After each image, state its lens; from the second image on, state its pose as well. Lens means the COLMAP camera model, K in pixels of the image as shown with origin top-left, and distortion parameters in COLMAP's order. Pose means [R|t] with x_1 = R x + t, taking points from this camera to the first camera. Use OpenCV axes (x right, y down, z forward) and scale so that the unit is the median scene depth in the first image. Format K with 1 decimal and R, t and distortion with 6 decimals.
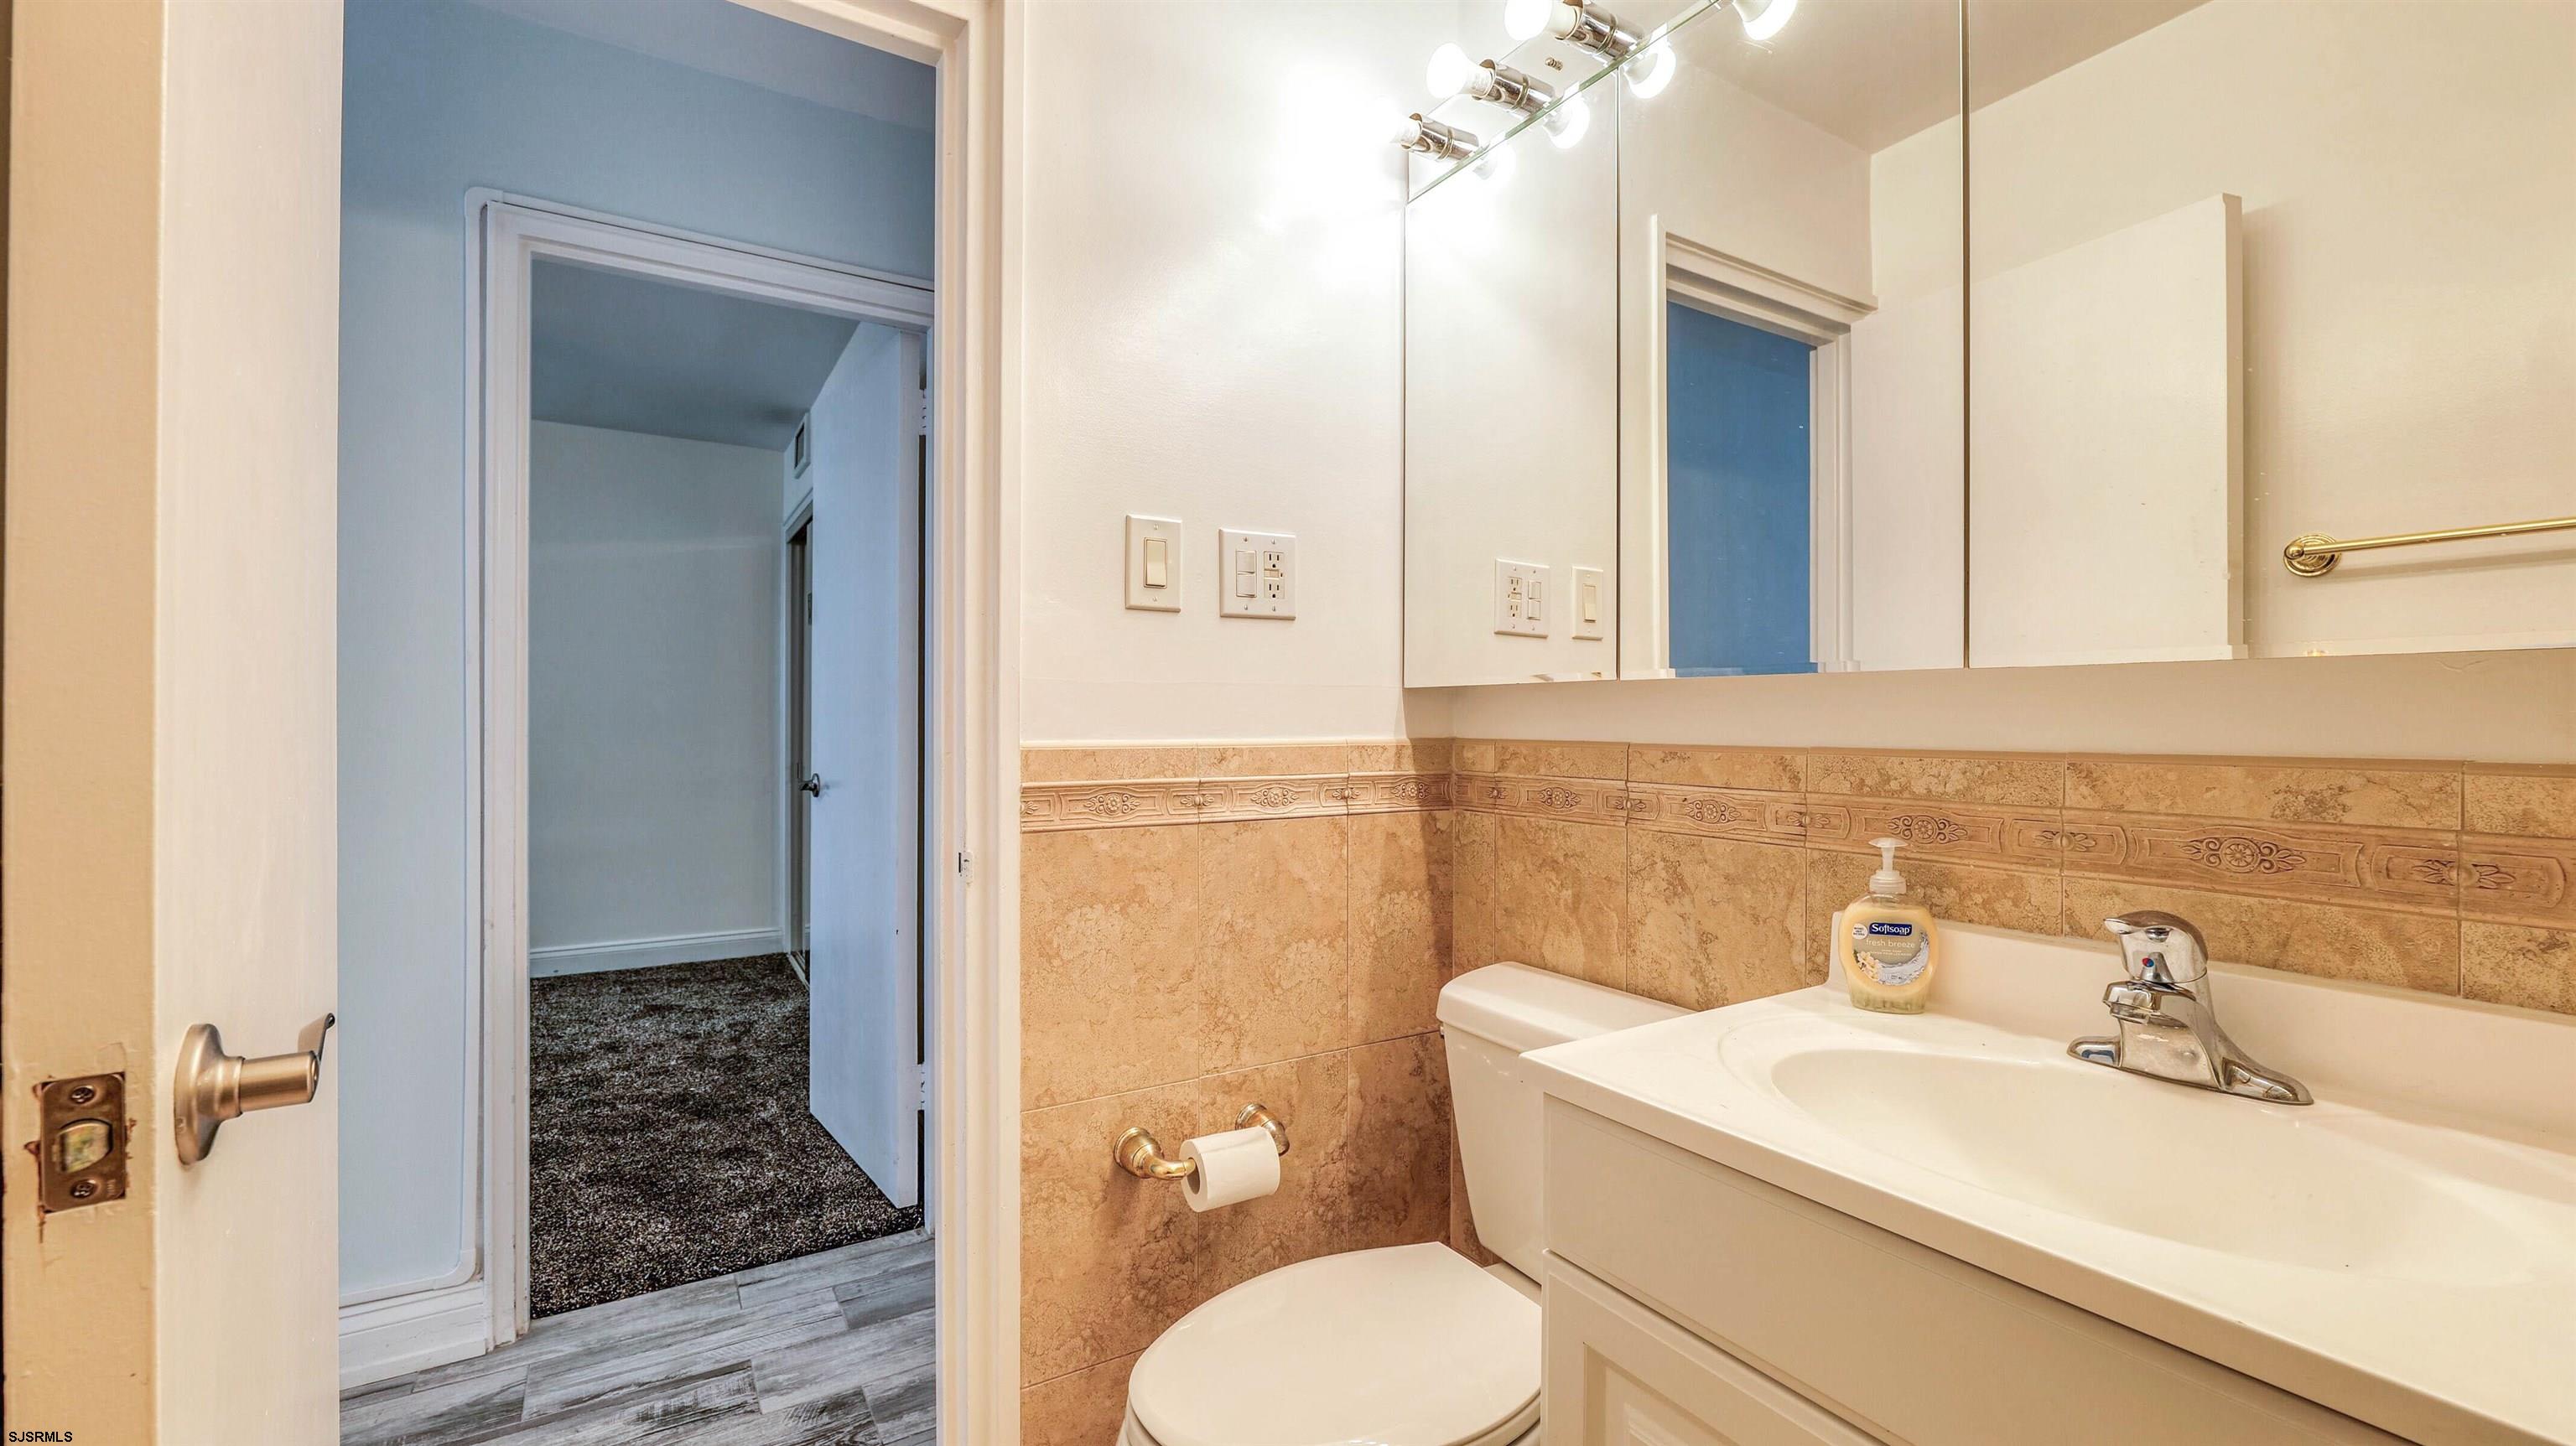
lens RADIAL K [[1045.9, 0, 1273.9], [0, 1045.9, 718.9], [0, 0, 1]] dist [-0.011348, 0.000211]
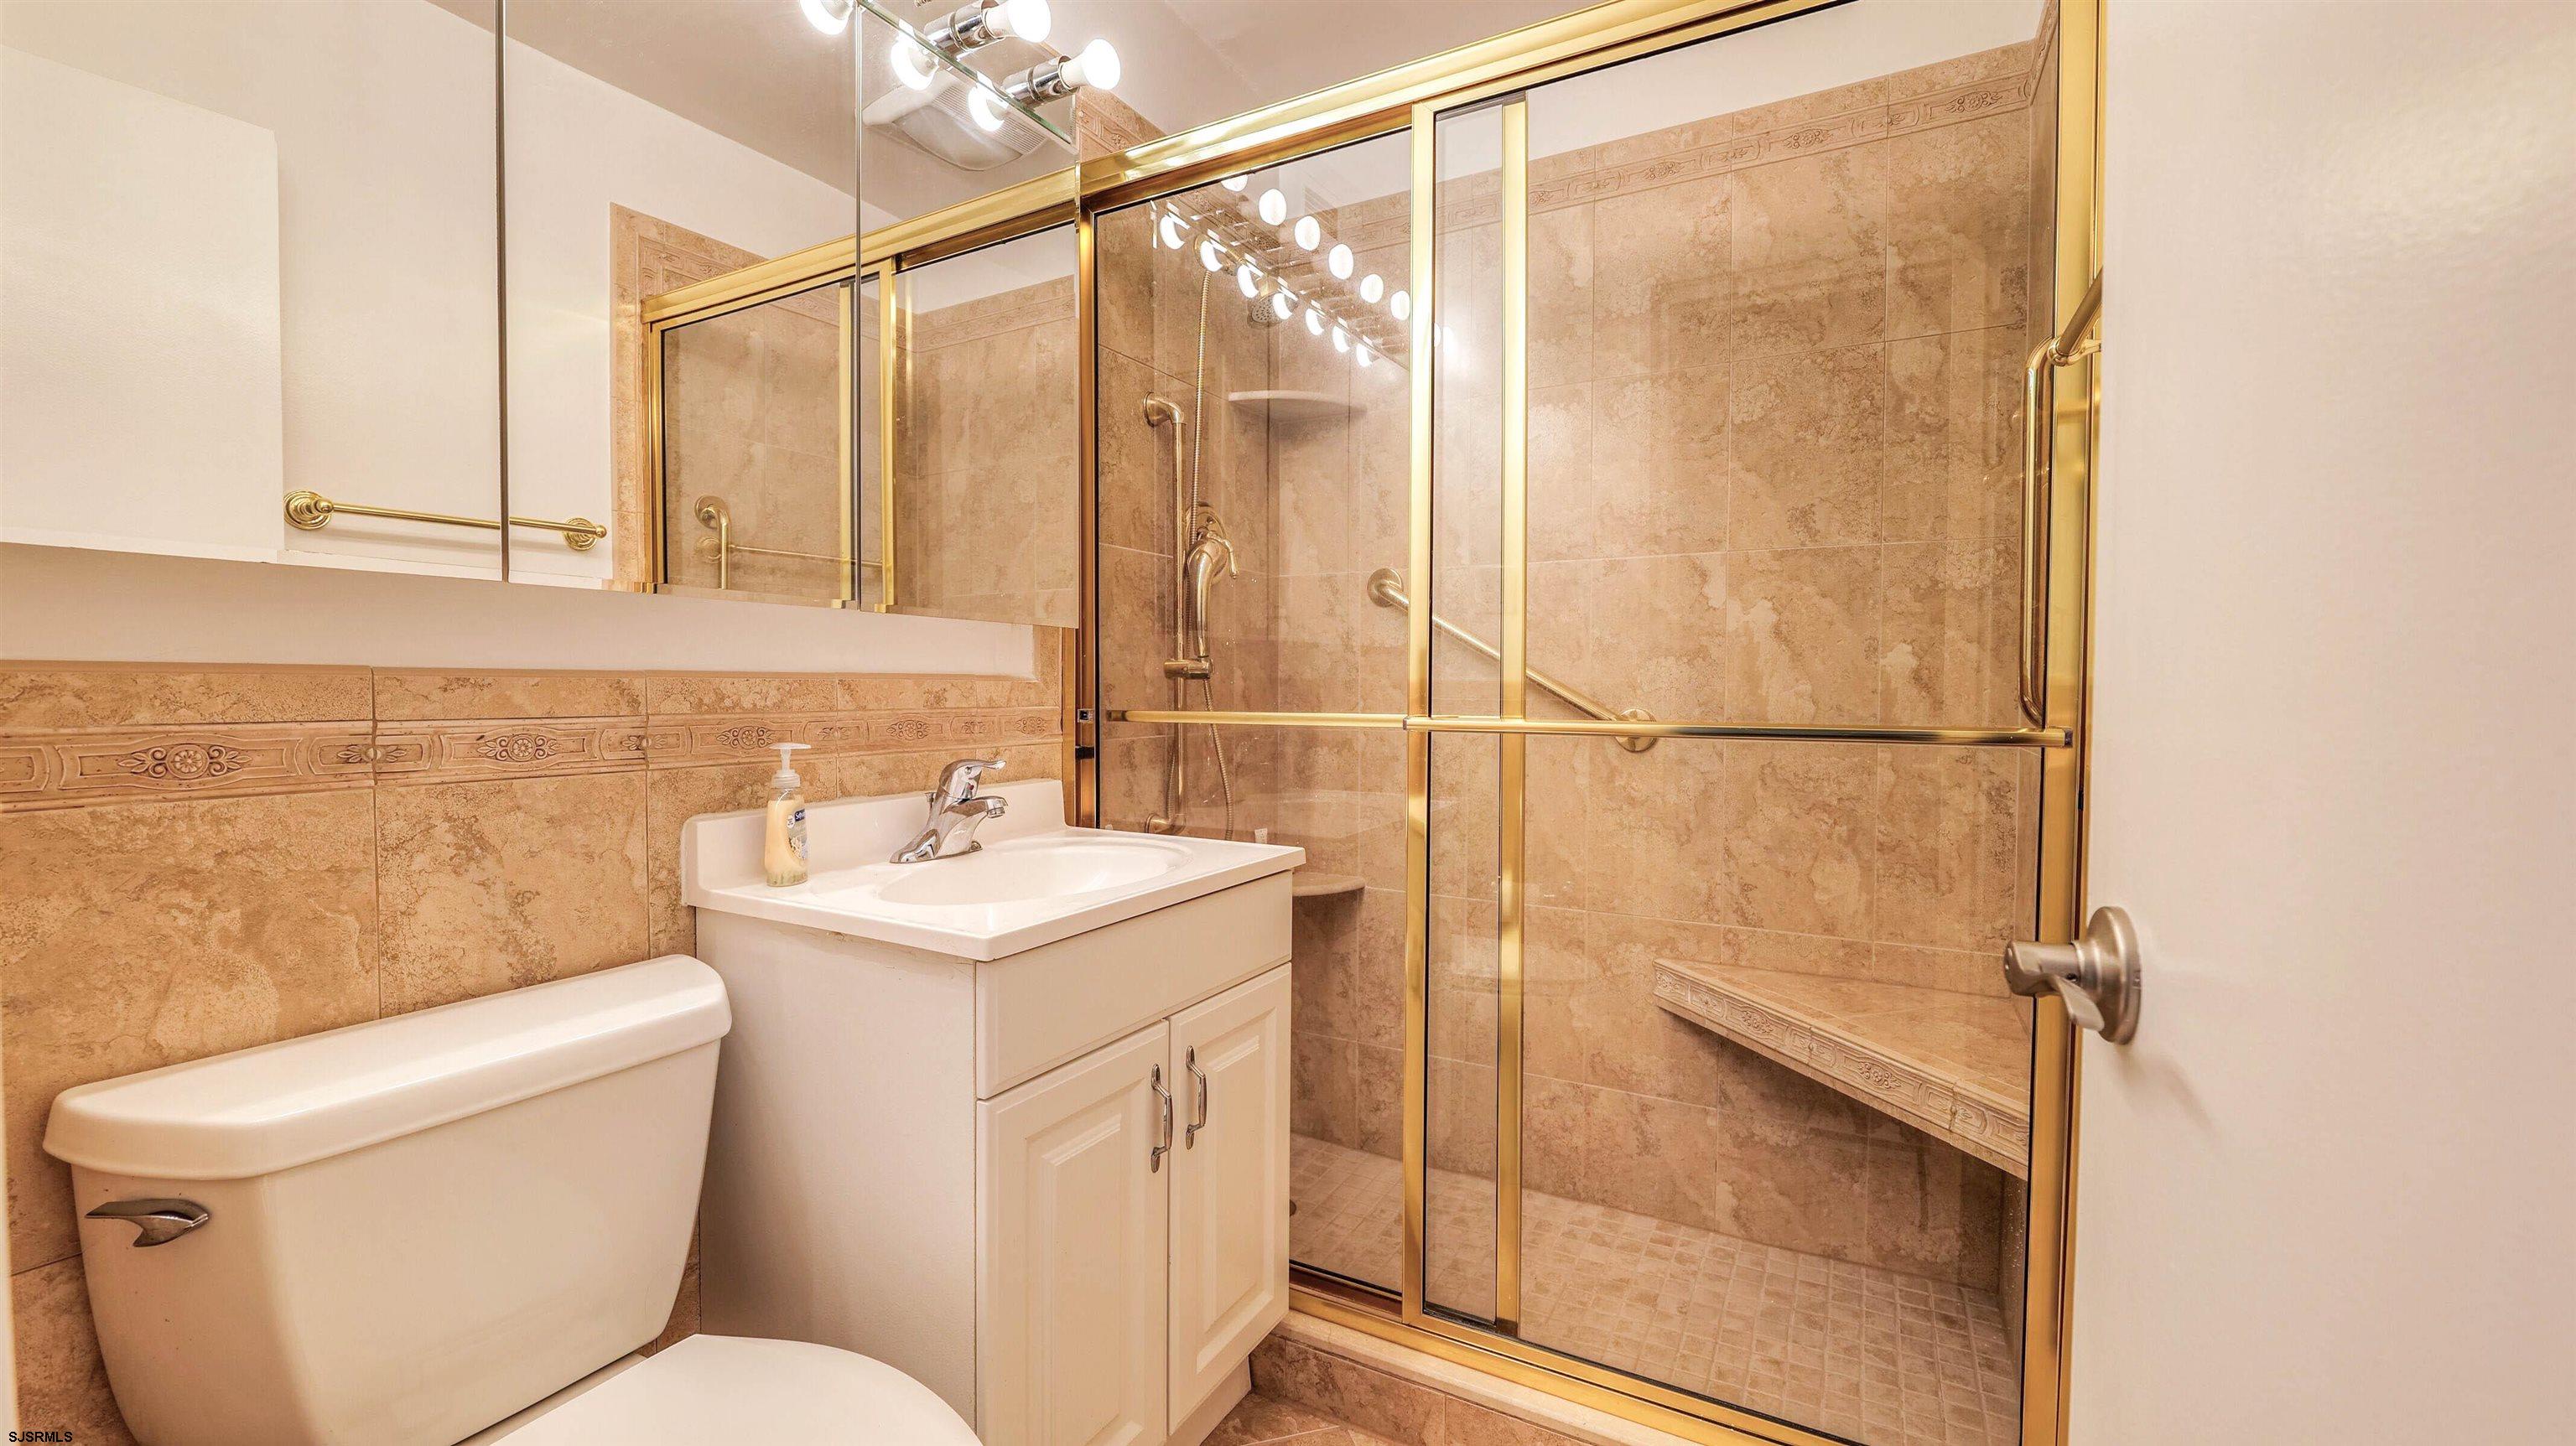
lens RADIAL K [[1045.9, 0, 1273.9], [0, 1045.9, 718.9], [0, 0, 1]] dist [-0.011348, 0.000211]
pose [[-0.477060, -0.024874, 0.878519, -0.604227], [0.000506, 0.999591, 0.028577, 0.041523], [-0.878871, 0.014078, -0.476852, 0.862012]]
